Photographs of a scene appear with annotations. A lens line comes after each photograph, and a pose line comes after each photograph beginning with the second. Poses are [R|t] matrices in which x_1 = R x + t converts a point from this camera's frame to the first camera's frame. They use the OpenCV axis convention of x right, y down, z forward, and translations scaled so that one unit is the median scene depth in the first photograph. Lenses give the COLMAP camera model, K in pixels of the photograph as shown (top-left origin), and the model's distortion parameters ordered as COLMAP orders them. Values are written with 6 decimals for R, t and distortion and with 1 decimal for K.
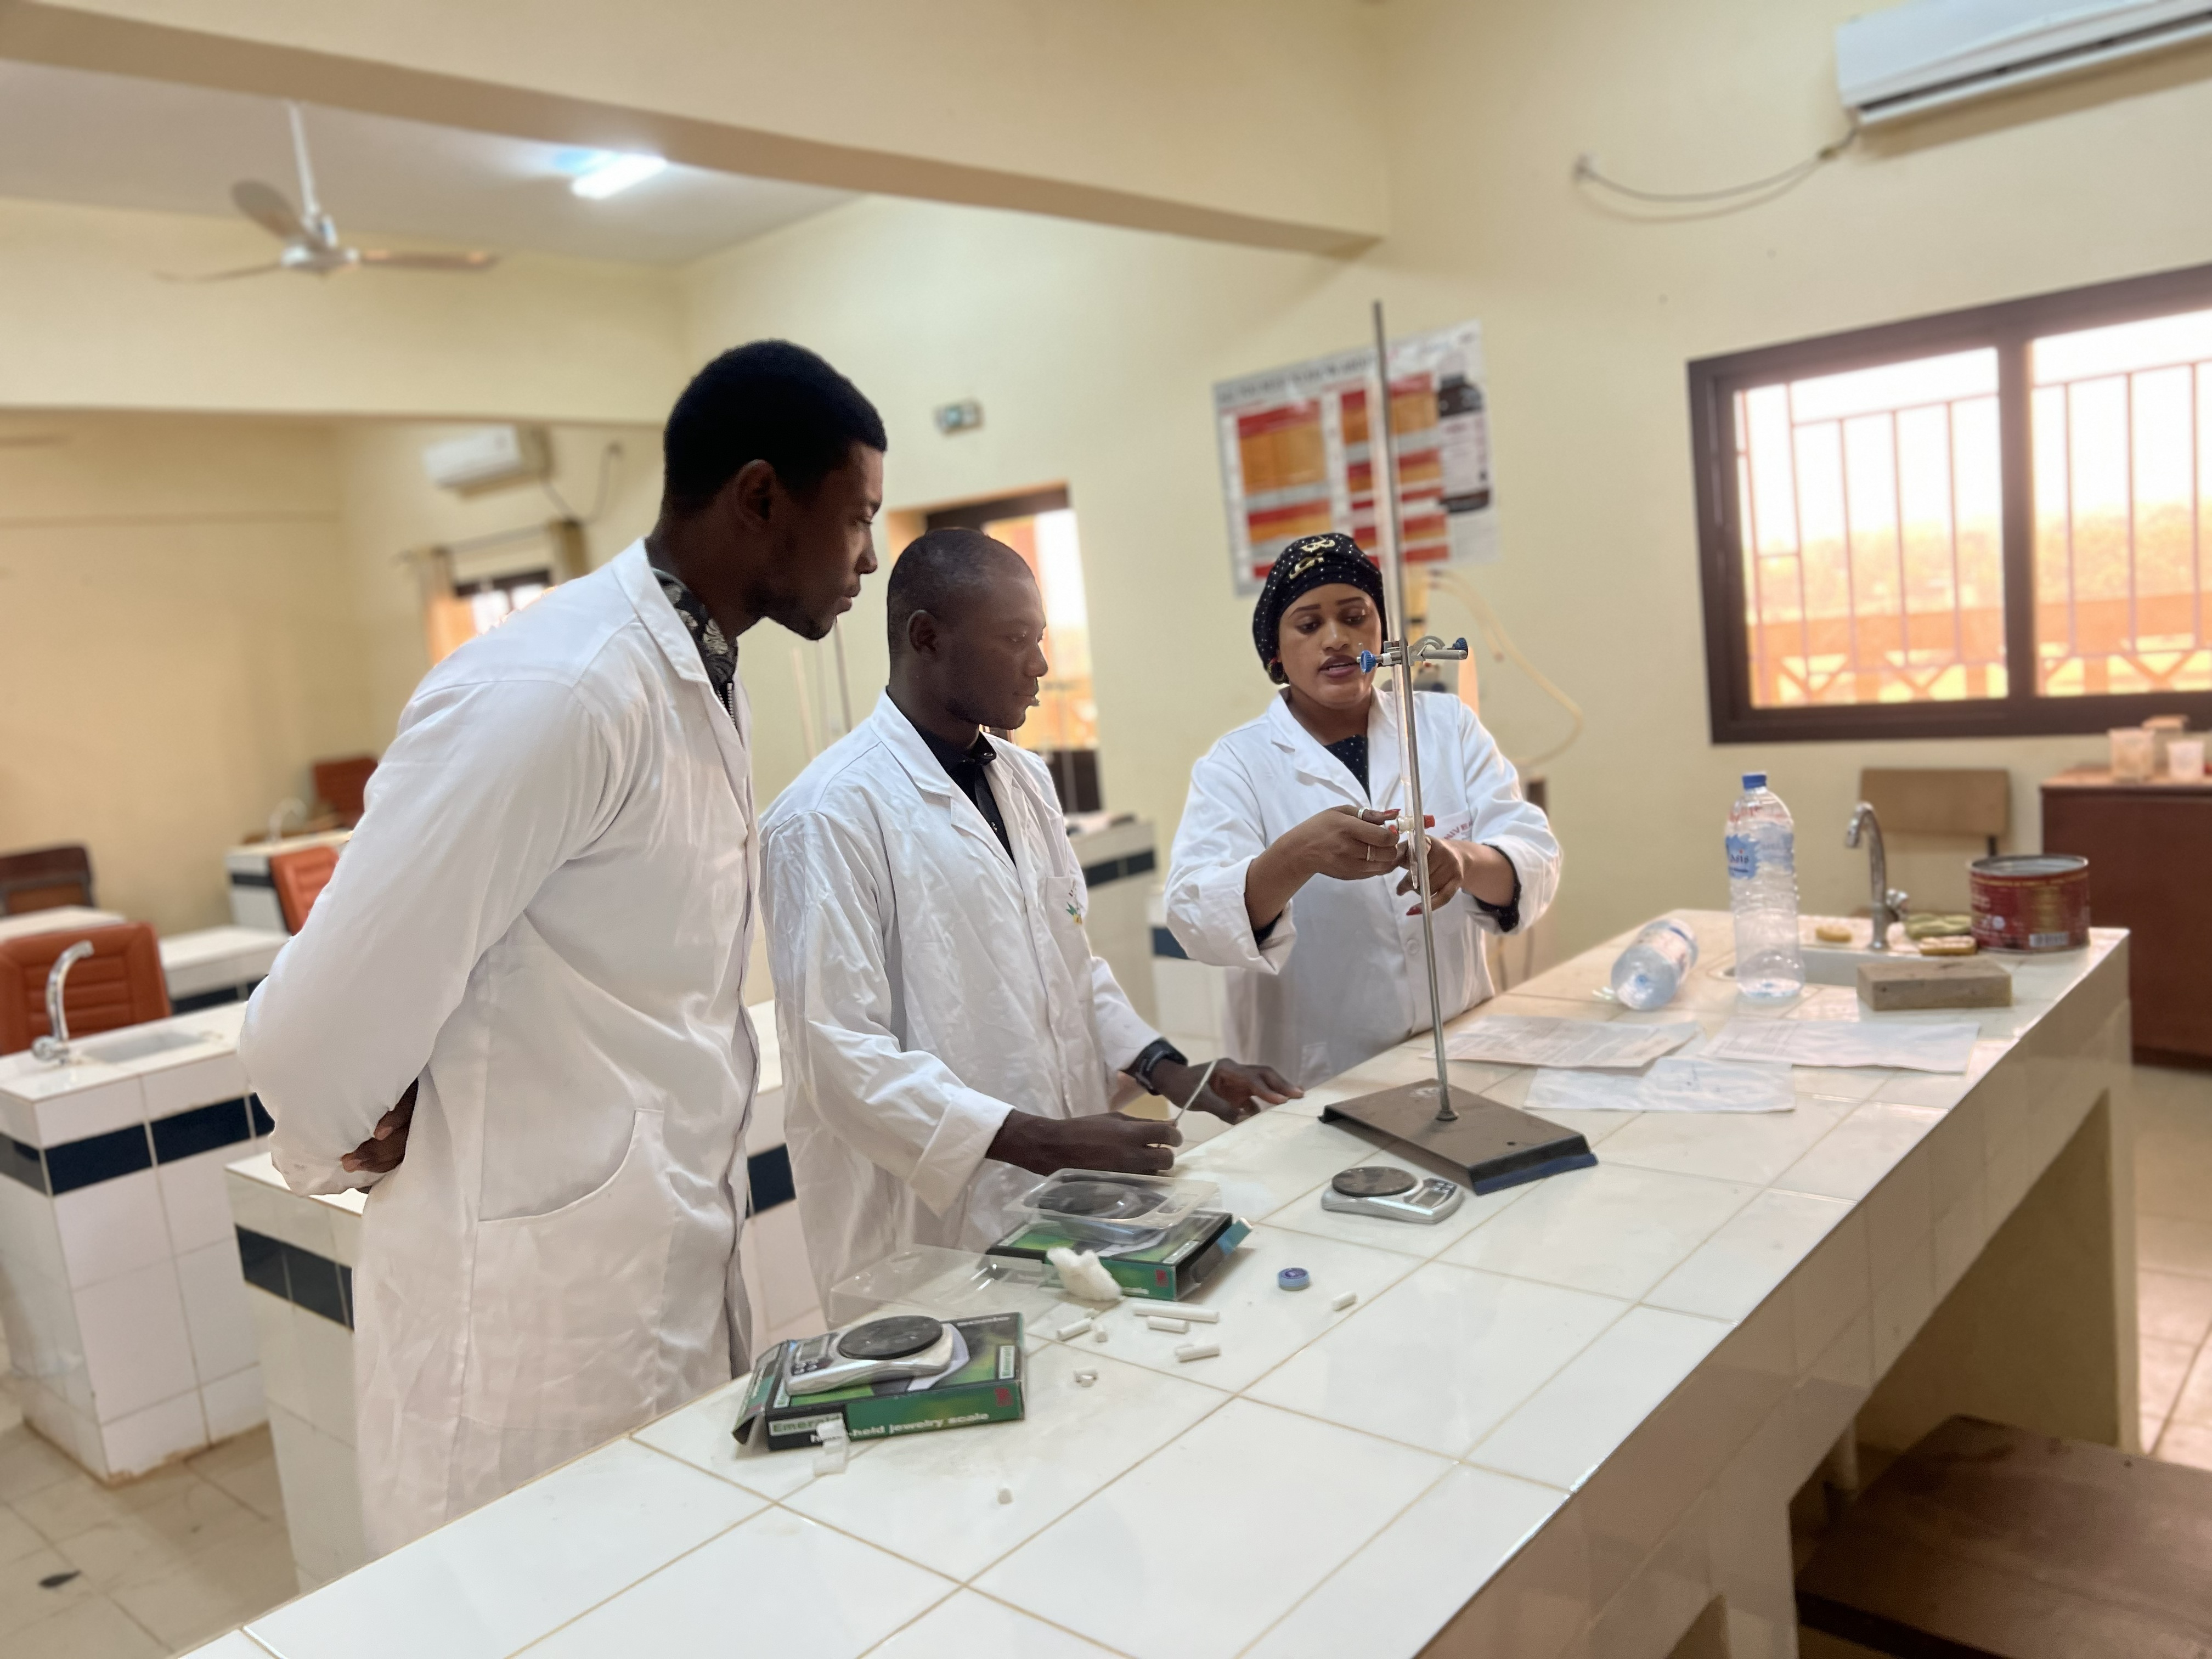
lens RADIAL K [[1673.6, 0, 1119.6], [0, 1673.6, 831.7], [0, 0, 1]] dist [0.051880, -0.057875]
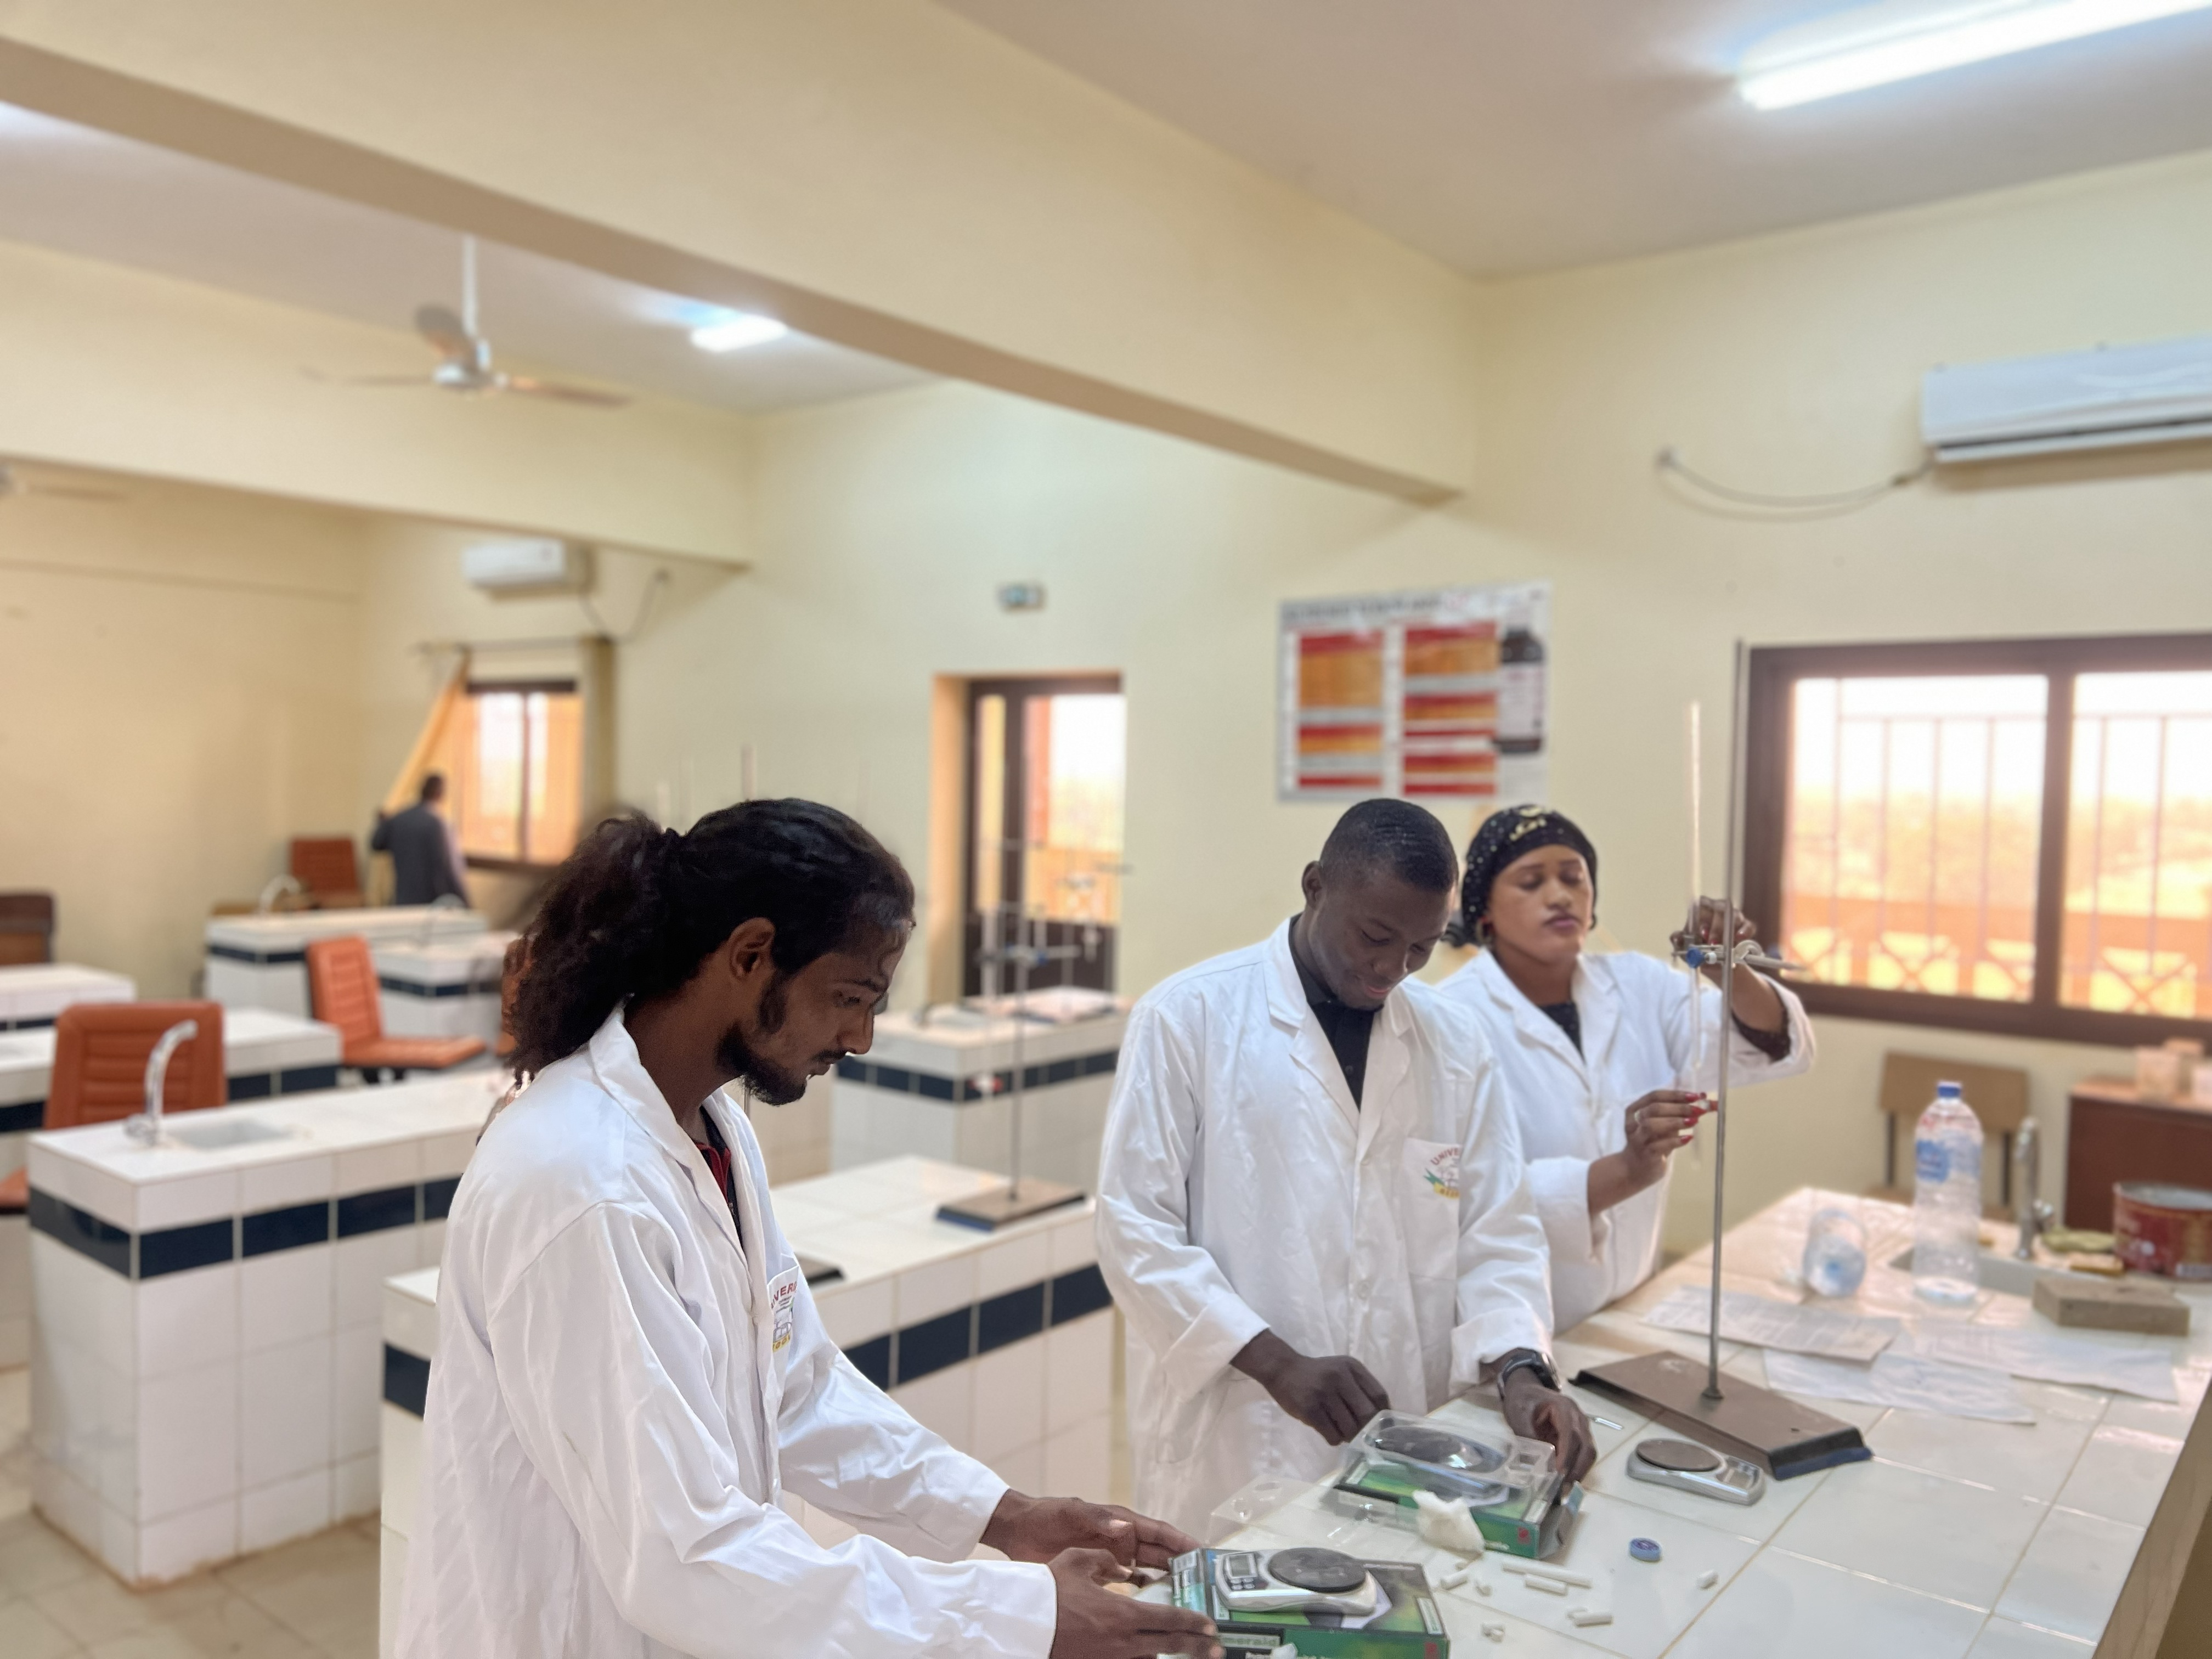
lens RADIAL K [[1661.8, 0, 1106.0], [0, 1661.8, 829.5], [0, 0, 1]] dist [0.070058, -0.080872]
pose [[0.991197, 0.125581, 0.041919, -0.121534], [-0.120909, 0.987635, -0.099787, -0.012543], [-0.053932, 0.093840, 0.994125, -0.027934]]
